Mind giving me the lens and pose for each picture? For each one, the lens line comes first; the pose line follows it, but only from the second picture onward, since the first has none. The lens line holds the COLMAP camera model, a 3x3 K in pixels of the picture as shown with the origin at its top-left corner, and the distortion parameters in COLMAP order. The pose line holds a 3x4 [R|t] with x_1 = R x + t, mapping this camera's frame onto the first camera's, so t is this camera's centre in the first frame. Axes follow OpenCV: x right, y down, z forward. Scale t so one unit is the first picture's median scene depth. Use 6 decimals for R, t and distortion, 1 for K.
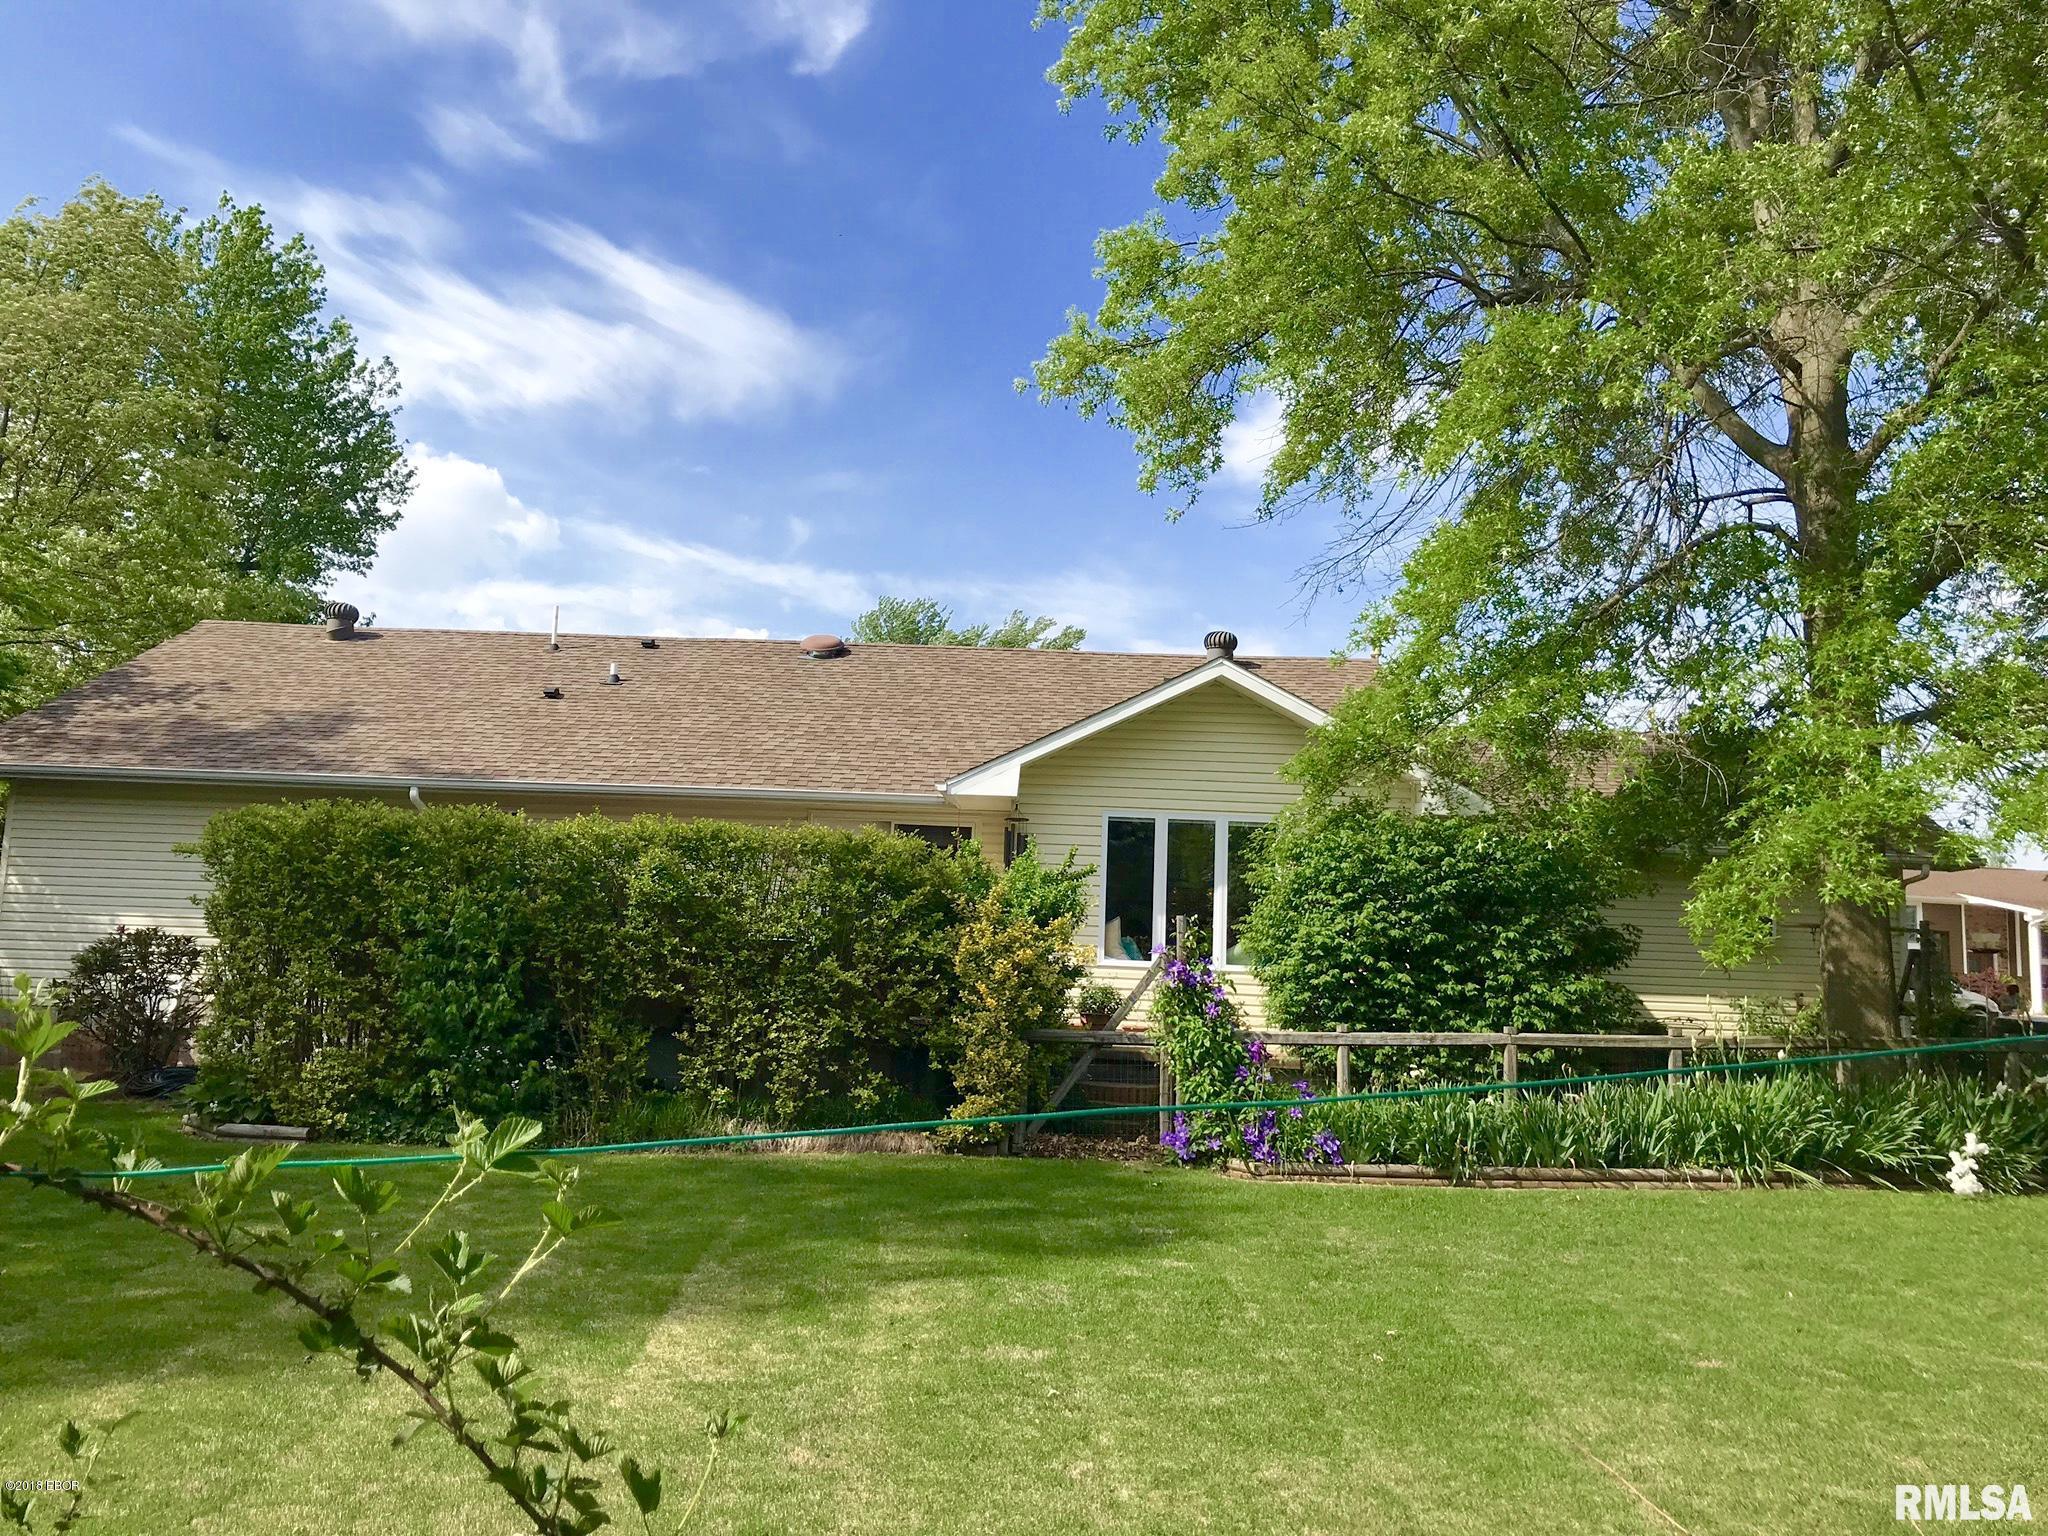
lens RADIAL K [[1704.3, 0, 1024.0], [0, 1704.3, 768.0], [0, 0, 1]] dist [0.040393, -0.074787]
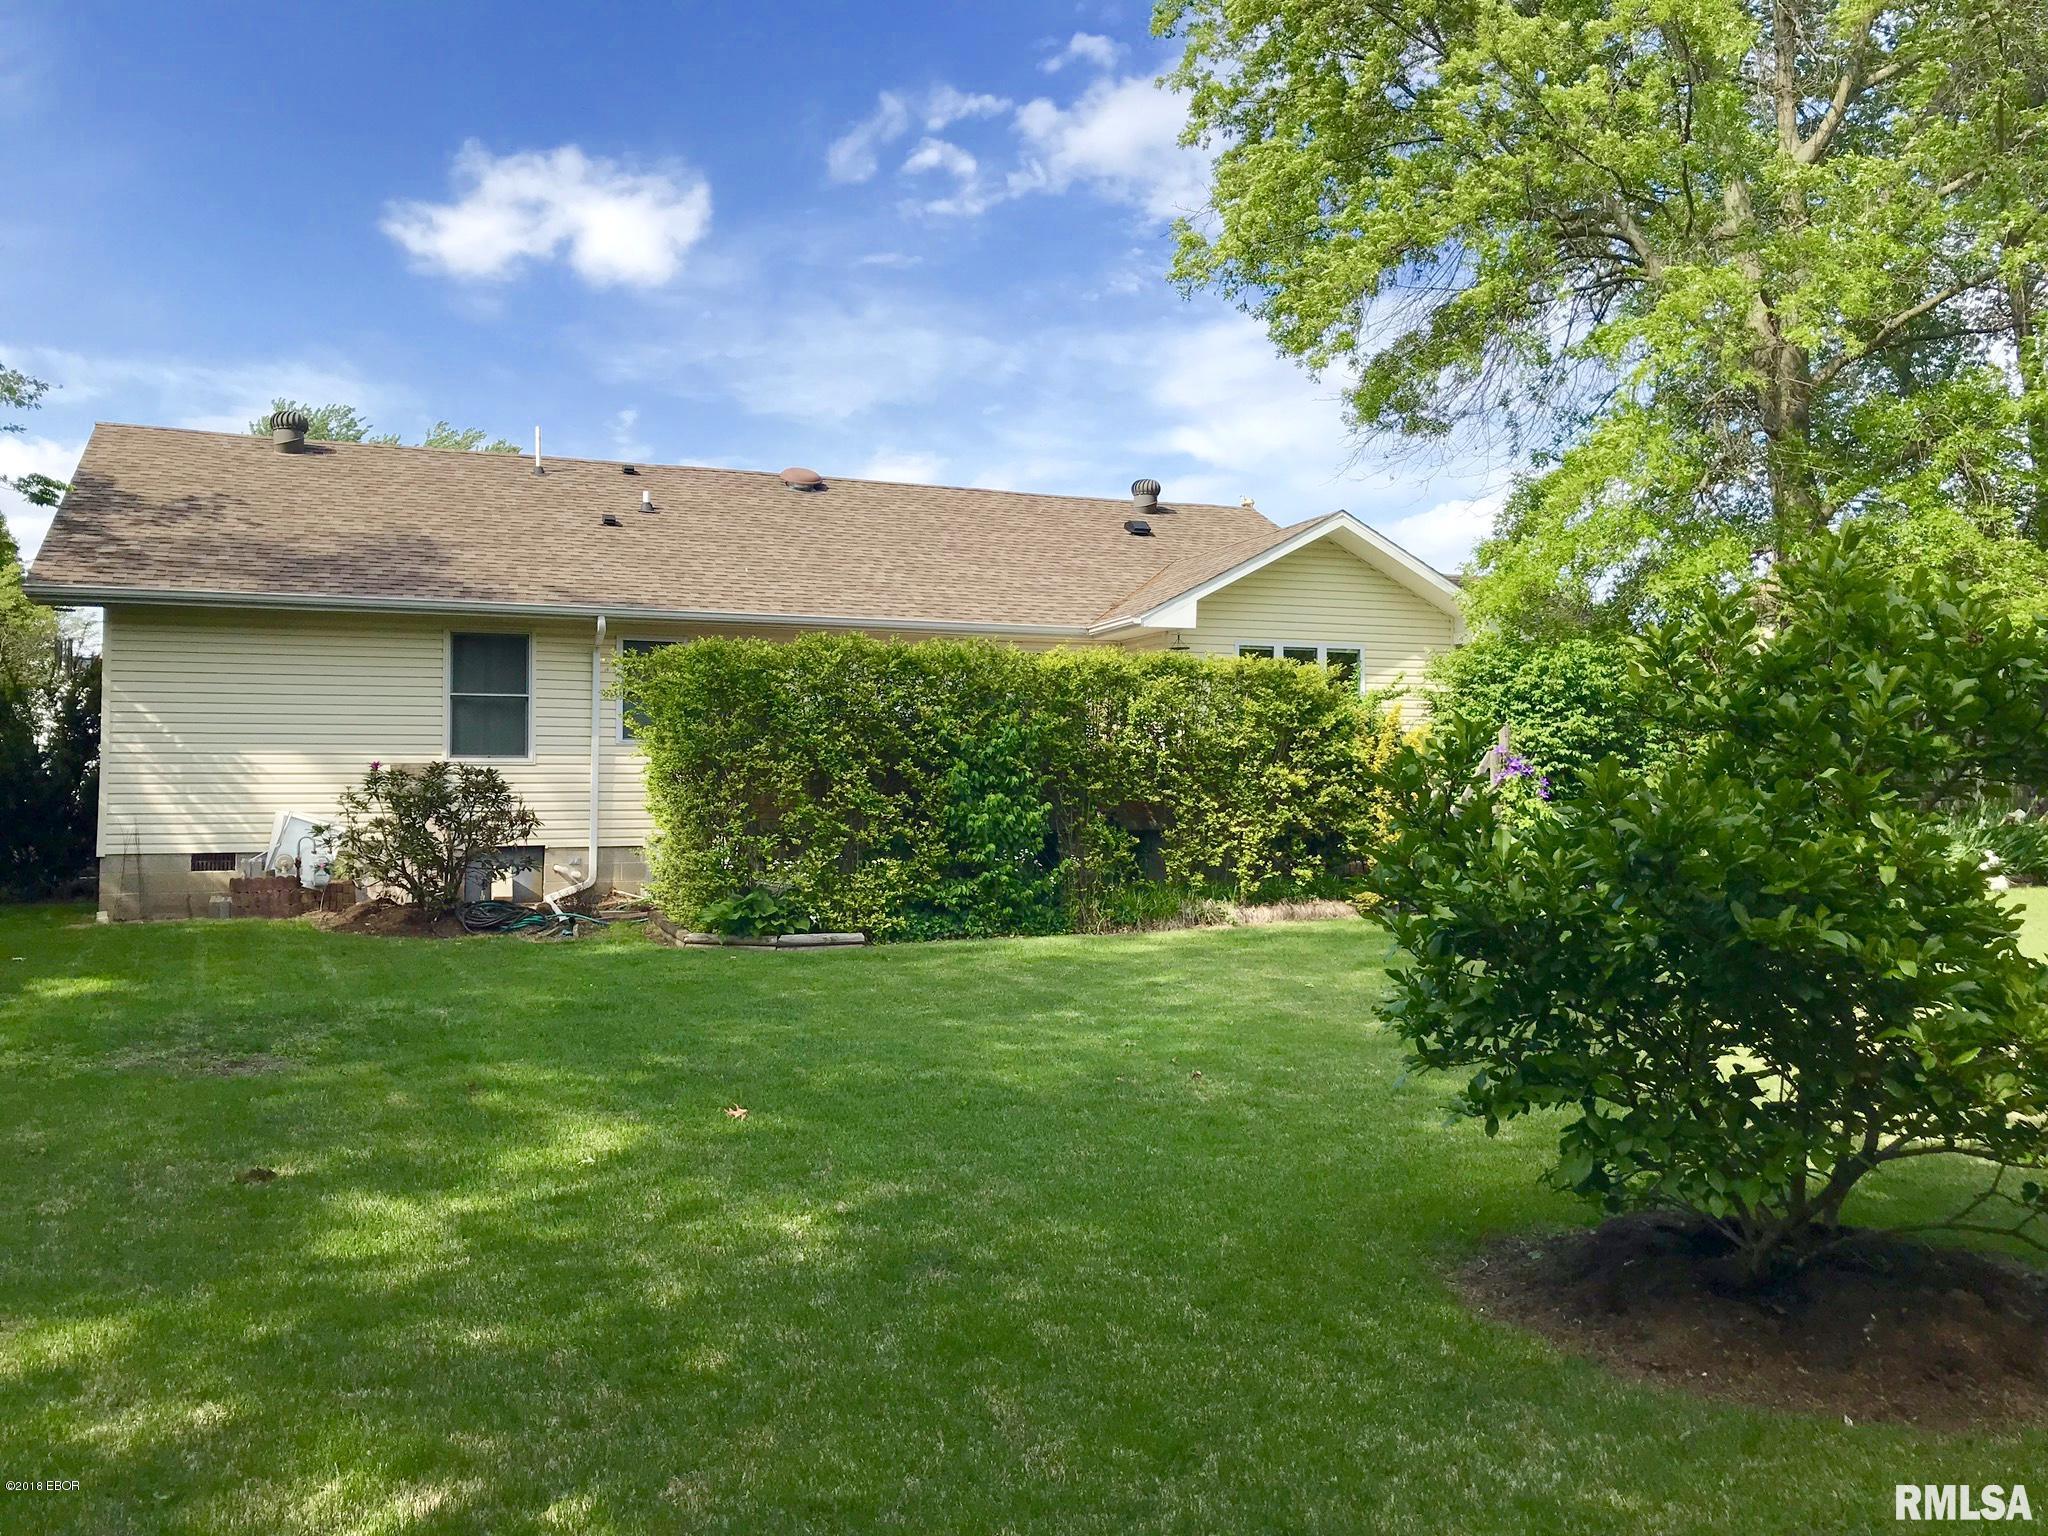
lens RADIAL K [[1704.3, 0, 1024.0], [0, 1704.3, 768.0], [0, 0, 1]] dist [0.040393, -0.074787]
pose [[0.910305, -0.033180, 0.412606, -0.772551], [-0.009832, 0.994768, 0.101686, -0.007016], [-0.413821, -0.096622, 0.905216, -0.021582]]
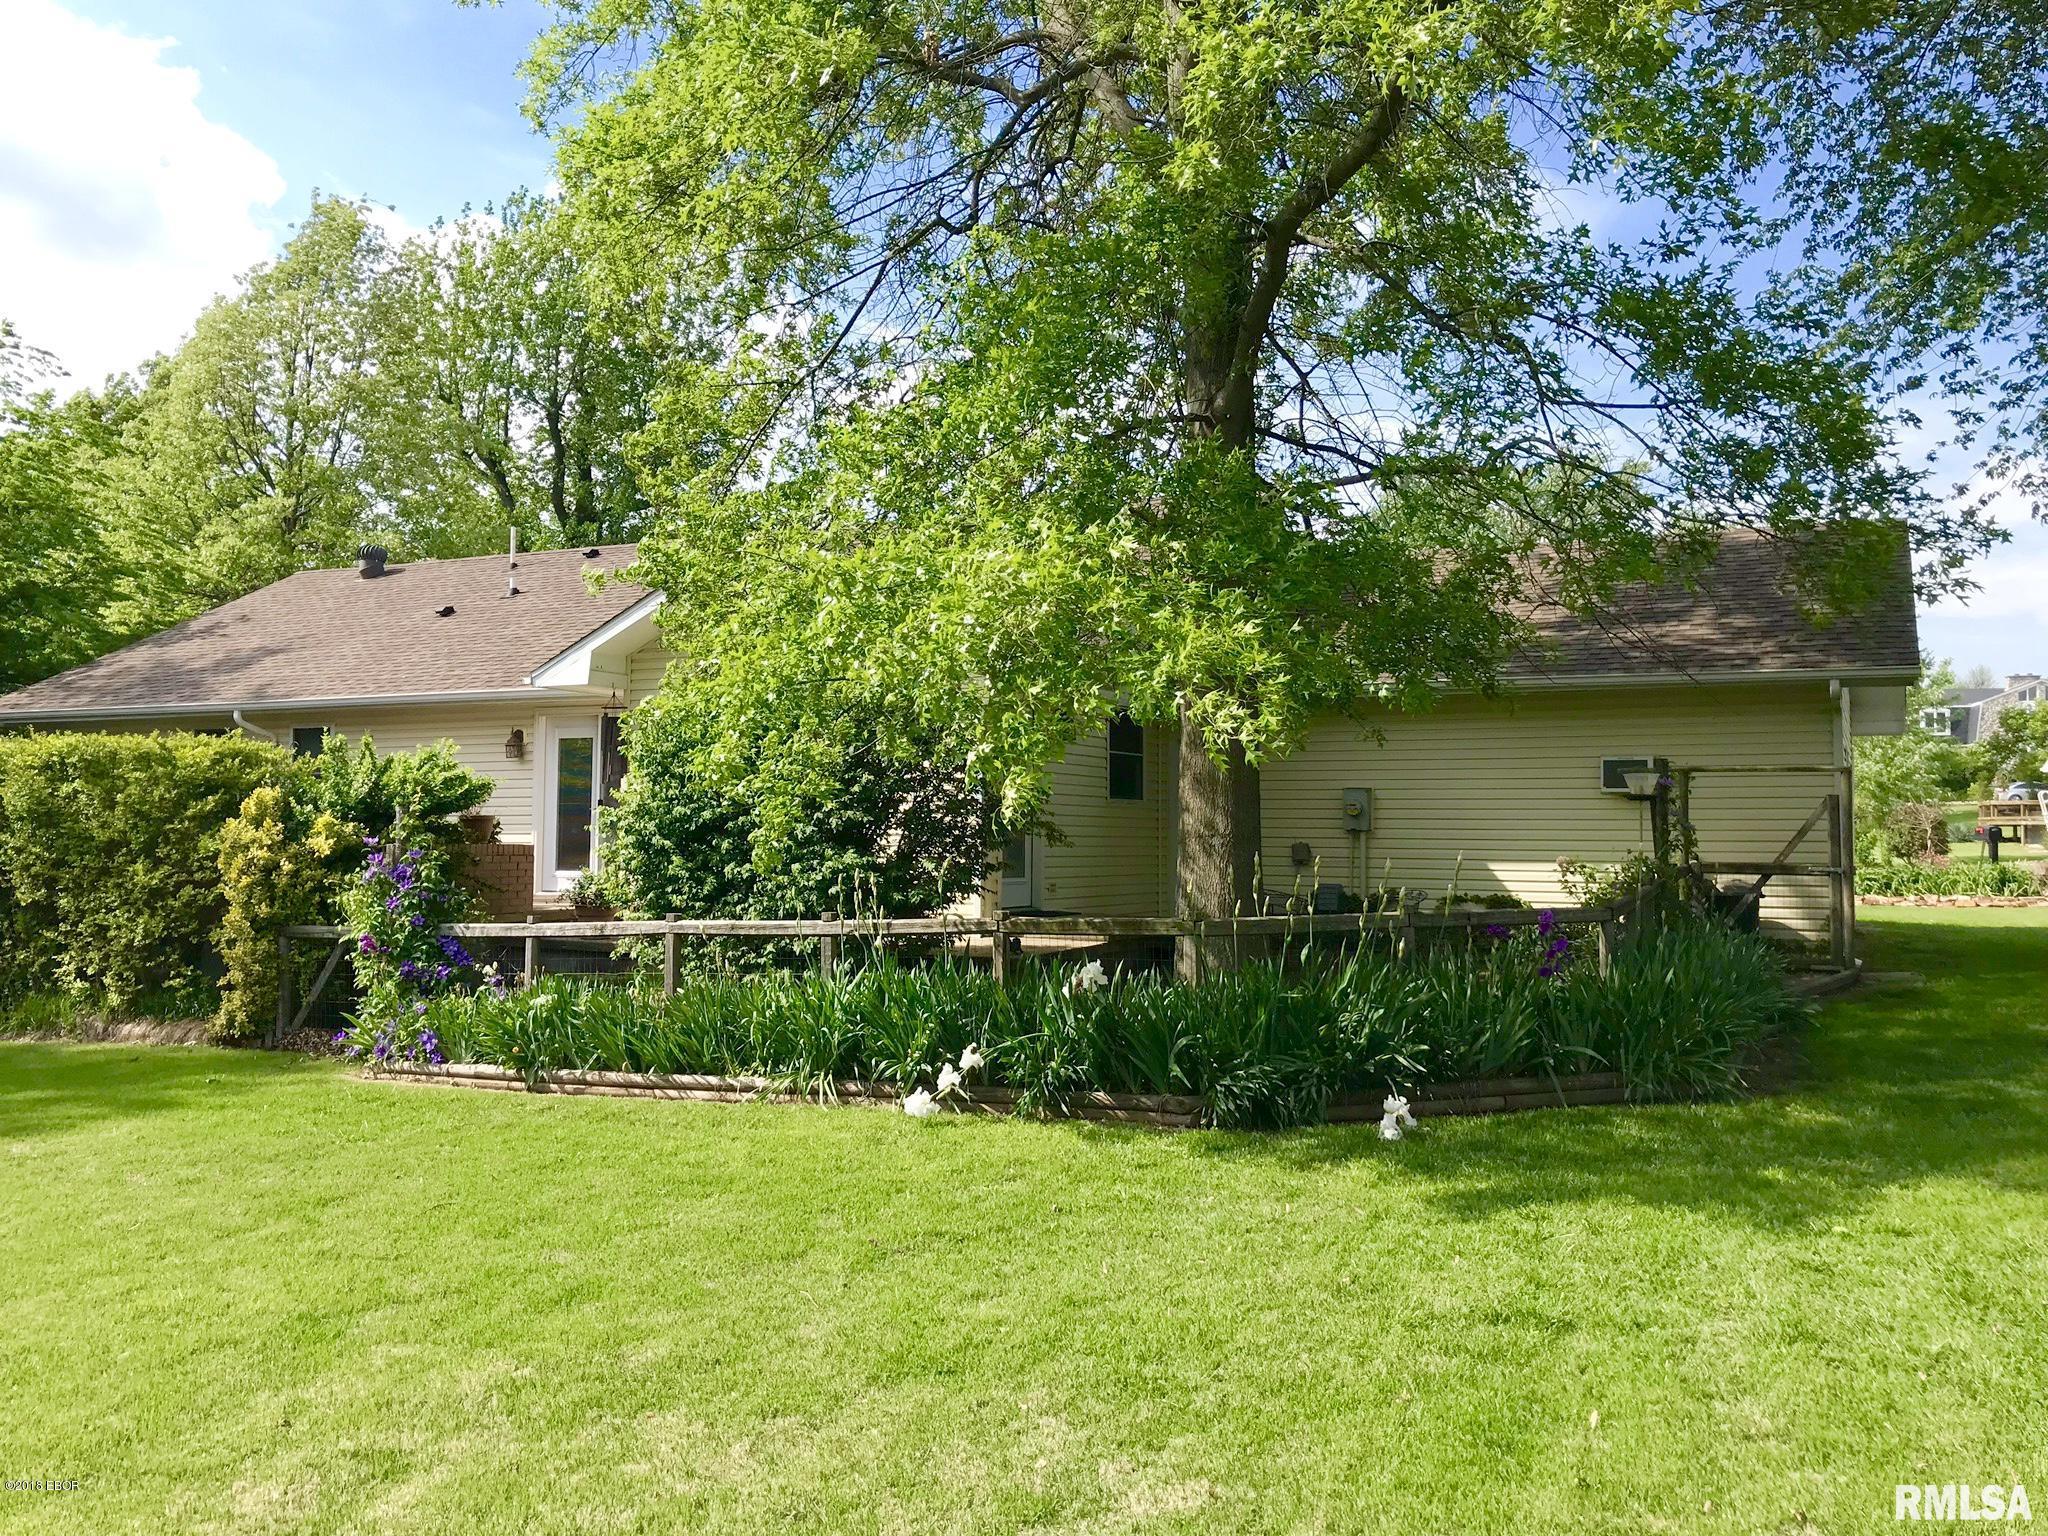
lens RADIAL K [[1704.3, 0, 1024.0], [0, 1704.3, 768.0], [0, 0, 1]] dist [0.040393, -0.074787]
pose [[0.910635, -0.050668, -0.410093, 0.797844], [0.078896, 0.995515, 0.052196, 0.043445], [0.405609, -0.079886, 0.910549, 0.268976]]
